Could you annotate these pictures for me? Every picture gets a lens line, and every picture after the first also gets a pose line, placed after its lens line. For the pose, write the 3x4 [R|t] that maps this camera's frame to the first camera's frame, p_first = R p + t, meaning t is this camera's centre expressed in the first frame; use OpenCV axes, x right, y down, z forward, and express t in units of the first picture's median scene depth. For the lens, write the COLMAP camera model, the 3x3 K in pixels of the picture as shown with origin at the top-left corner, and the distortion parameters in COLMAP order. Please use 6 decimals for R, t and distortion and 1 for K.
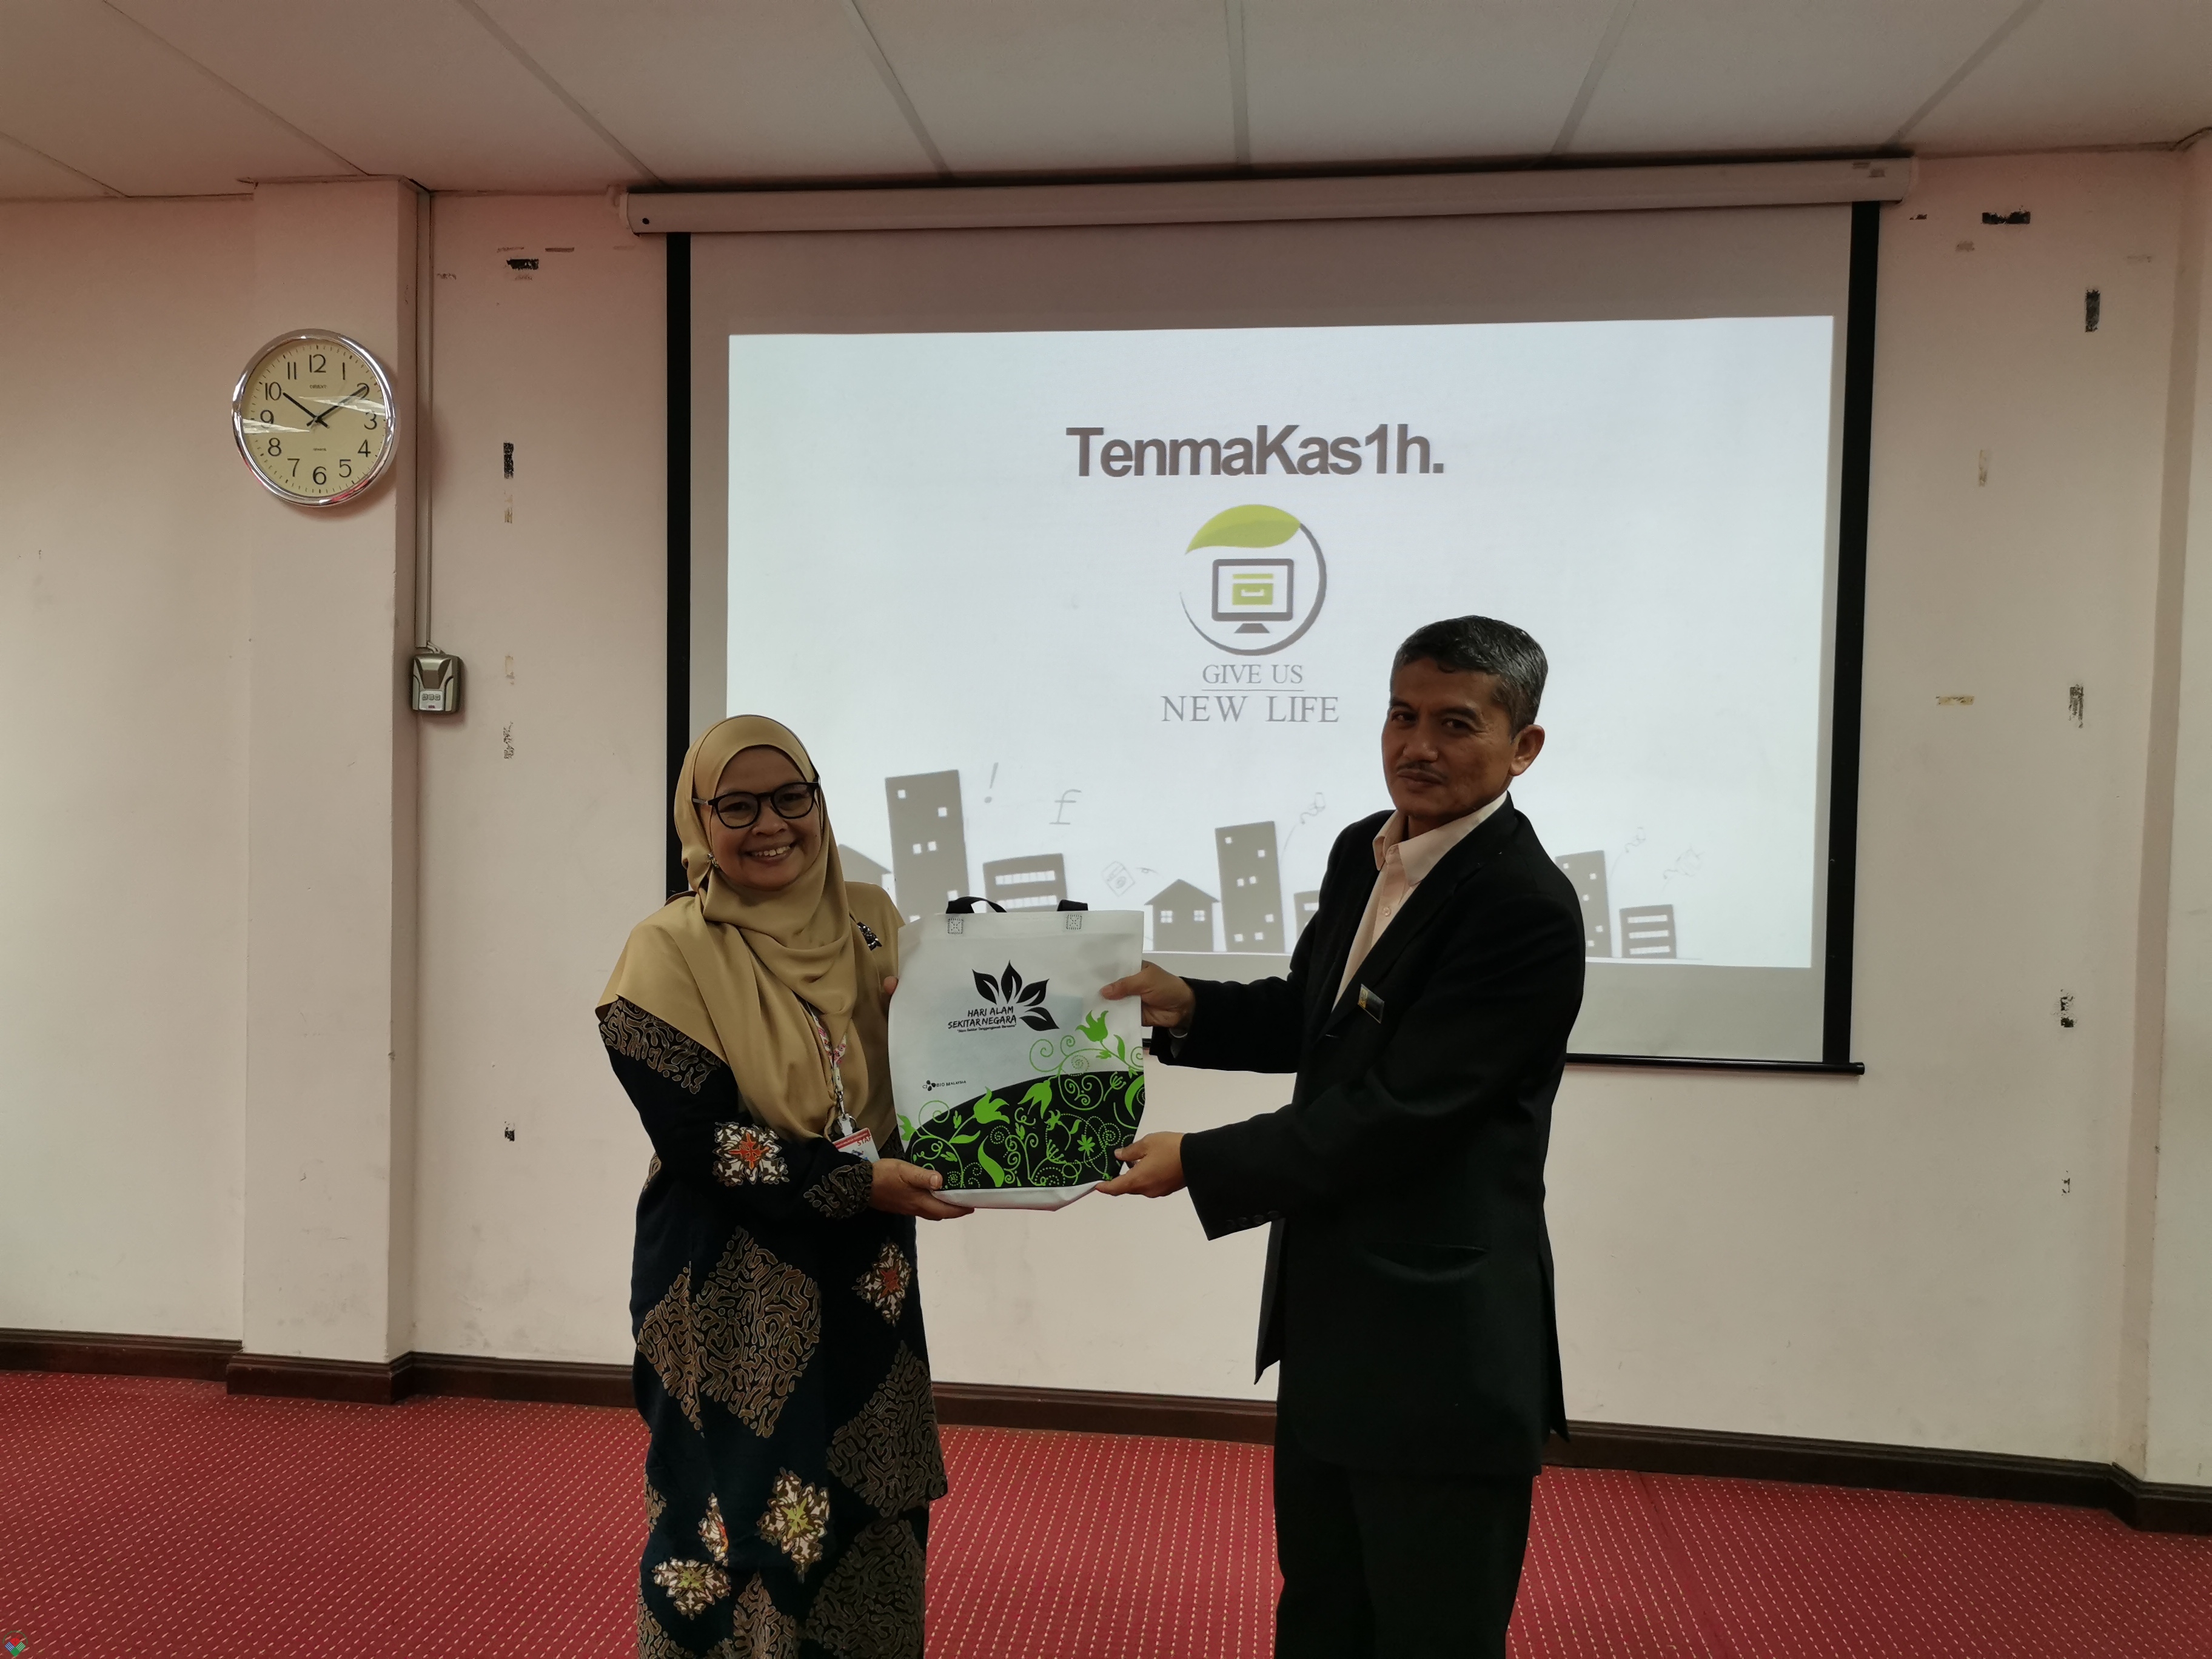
lens RADIAL K [[1726.3, 0, 1095.6], [0, 1726.3, 837.7], [0, 0, 1]] dist [0.041927, -0.027084]
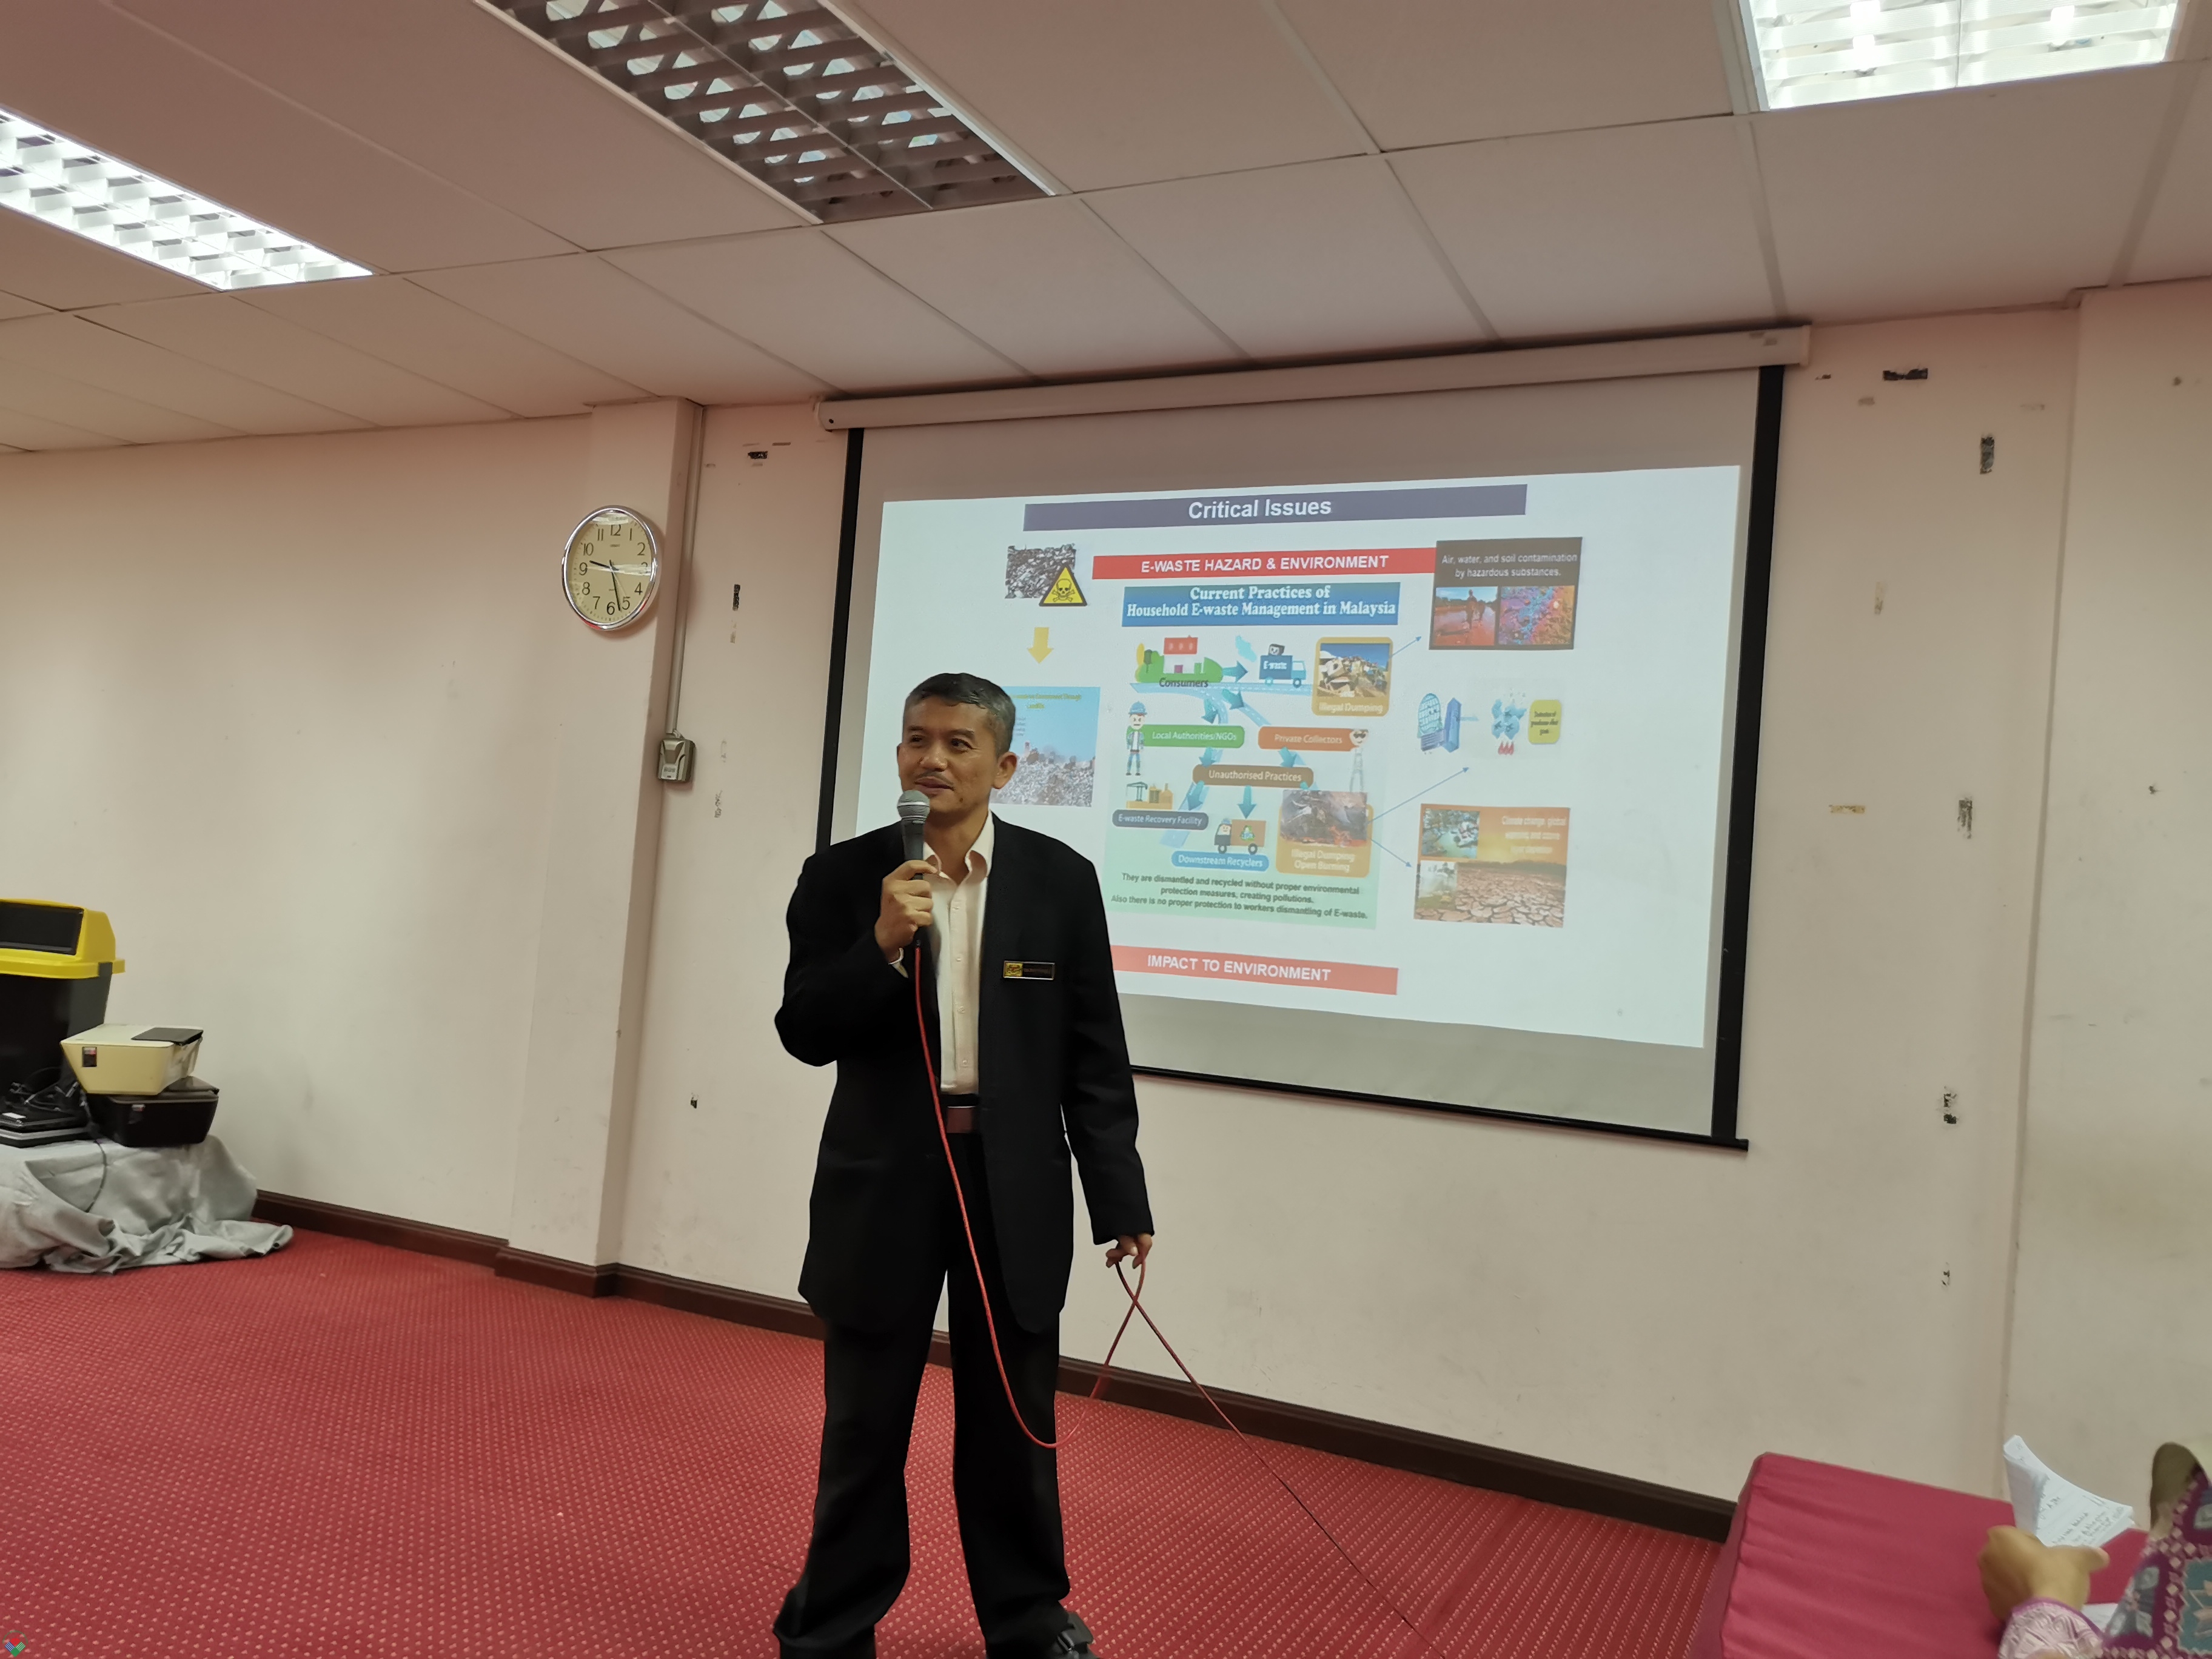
lens RADIAL K [[1726.3, 0, 1095.6], [0, 1726.3, 837.7], [0, 0, 1]] dist [0.041927, -0.027084]
pose [[0.942446, 0.043591, -0.331506, 0.390755], [-0.074379, 0.993955, -0.080755, 0.057577], [0.325982, 0.100764, 0.939991, -0.157111]]
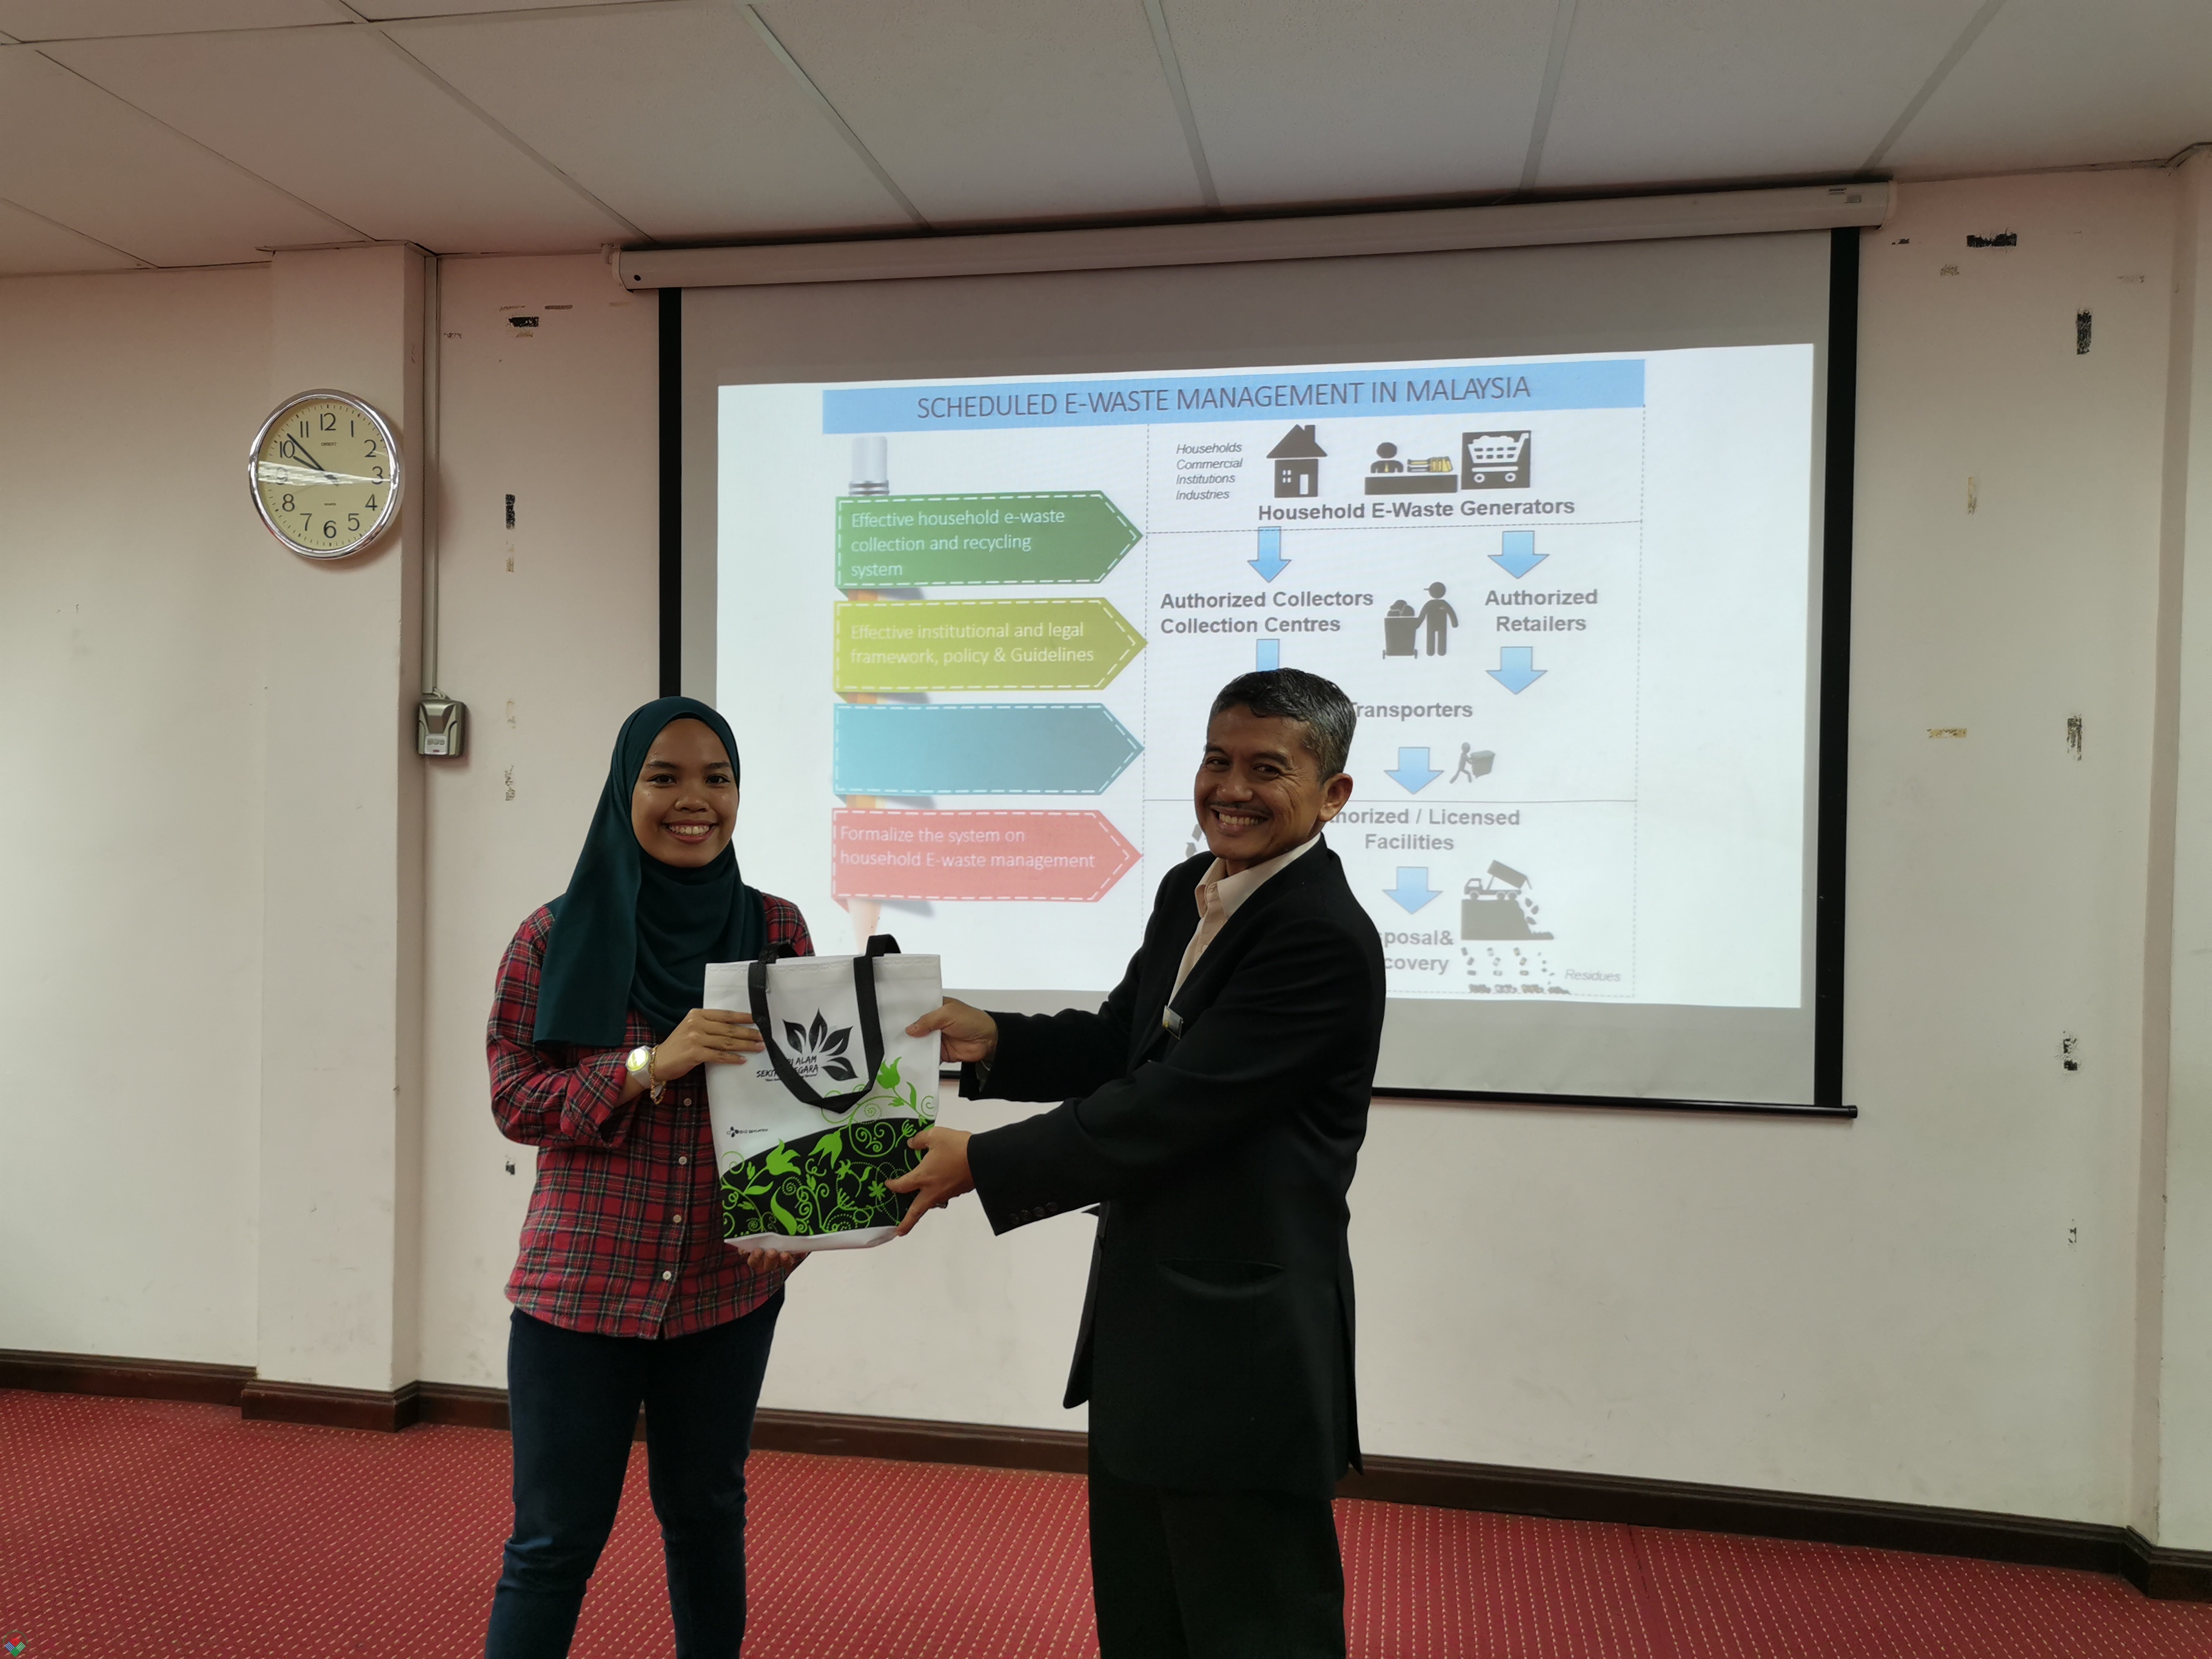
lens RADIAL K [[1726.3, 0, 1095.6], [0, 1726.3, 837.7], [0, 0, 1]] dist [0.041927, -0.027084]
pose [[0.997866, -0.004400, -0.065148, 0.077402], [0.003165, 0.999814, -0.019041, -0.003209], [0.065219, 0.018794, 0.997694, -0.001334]]
